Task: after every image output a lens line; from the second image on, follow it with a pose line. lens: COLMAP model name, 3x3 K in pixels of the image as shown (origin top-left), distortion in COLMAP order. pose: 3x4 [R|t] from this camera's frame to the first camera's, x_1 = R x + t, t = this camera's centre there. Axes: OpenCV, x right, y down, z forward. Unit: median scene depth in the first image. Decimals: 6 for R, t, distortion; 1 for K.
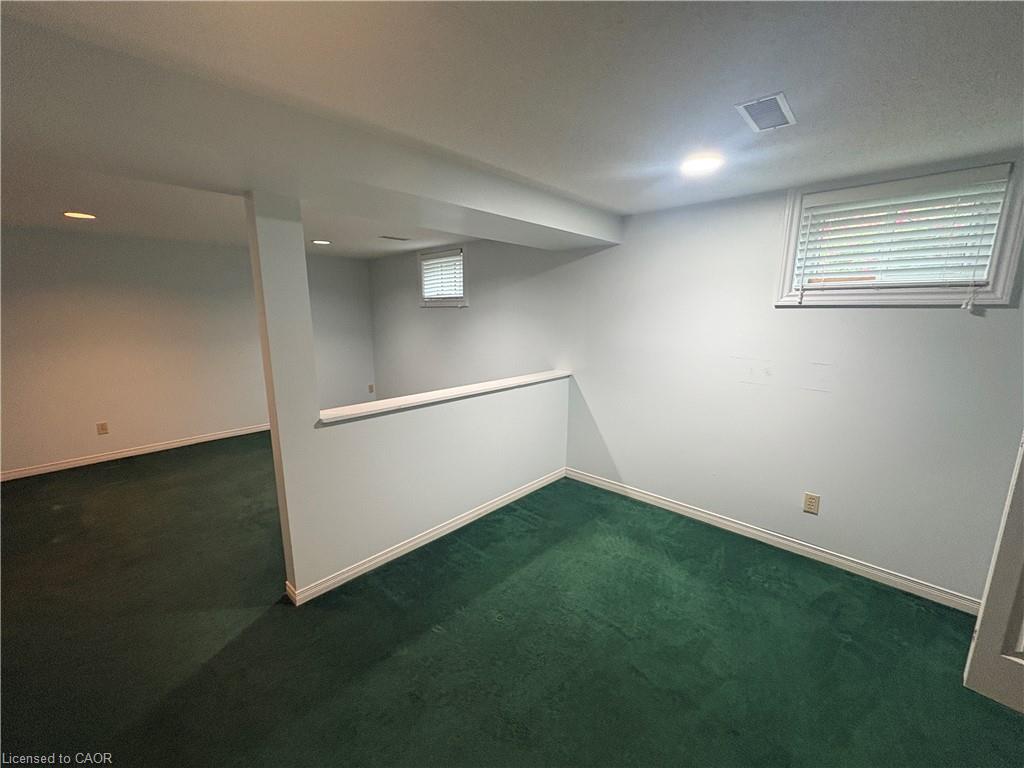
lens RADIAL K [[406.7, 0, 513.0], [0, 406.7, 385.1], [0, 0, 1]] dist [0.000440, 0.000172]
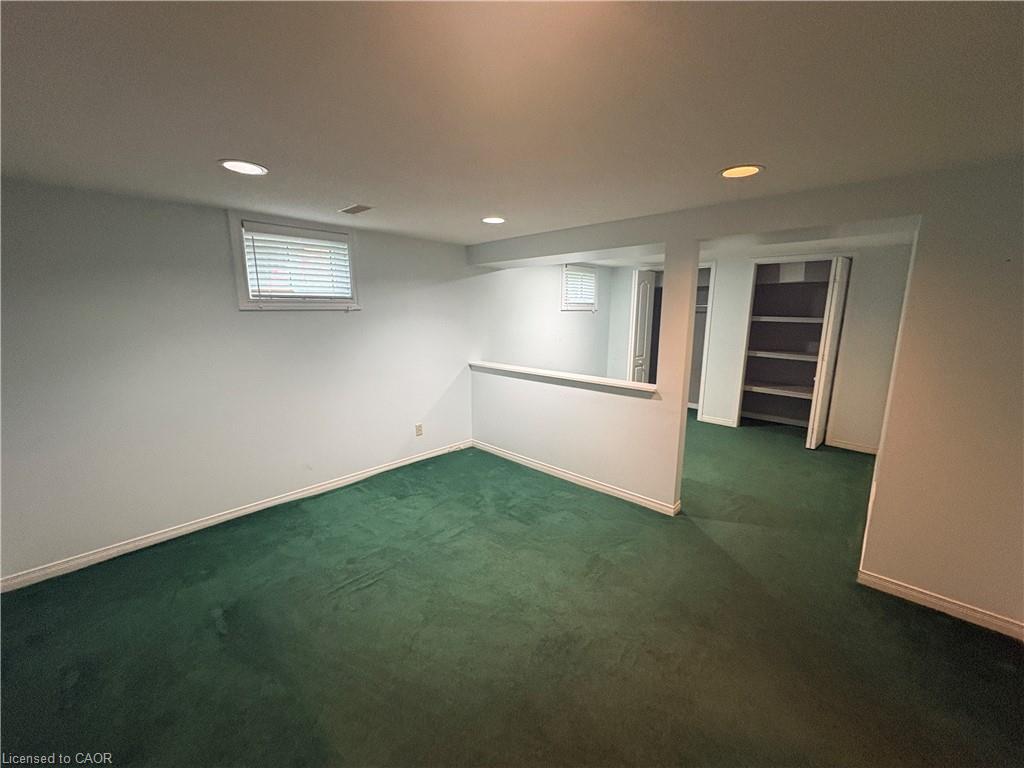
lens RADIAL K [[406.7, 0, 513.0], [0, 406.7, 385.1], [0, 0, 1]] dist [0.000440, 0.000172]
pose [[-0.009220, -0.184347, 0.982818, -0.916254], [0.182802, 0.965986, 0.182905, -0.141486], [-0.983107, 0.181347, 0.024792, 0.710917]]
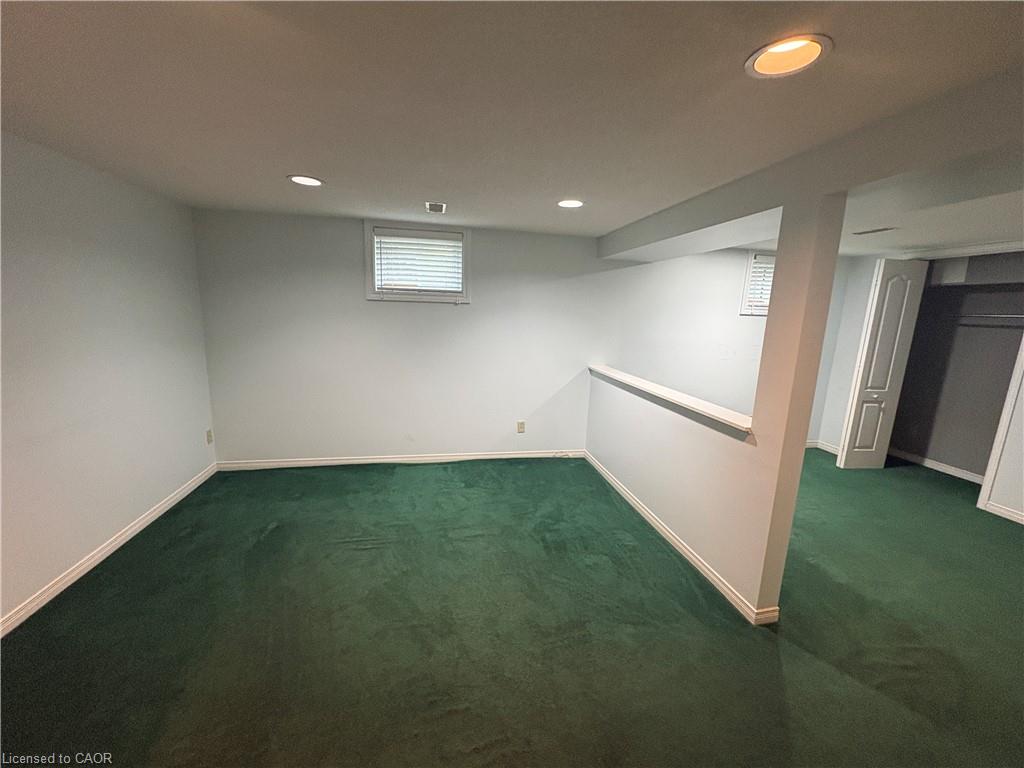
lens RADIAL K [[406.7, 0, 513.0], [0, 406.7, 385.1], [0, 0, 1]] dist [0.000440, 0.000172]
pose [[0.568626, -0.132269, 0.811892, -0.765369], [0.116560, 0.989985, 0.079647, -0.081496], [-0.814296, 0.049345, 0.578349, 0.442722]]
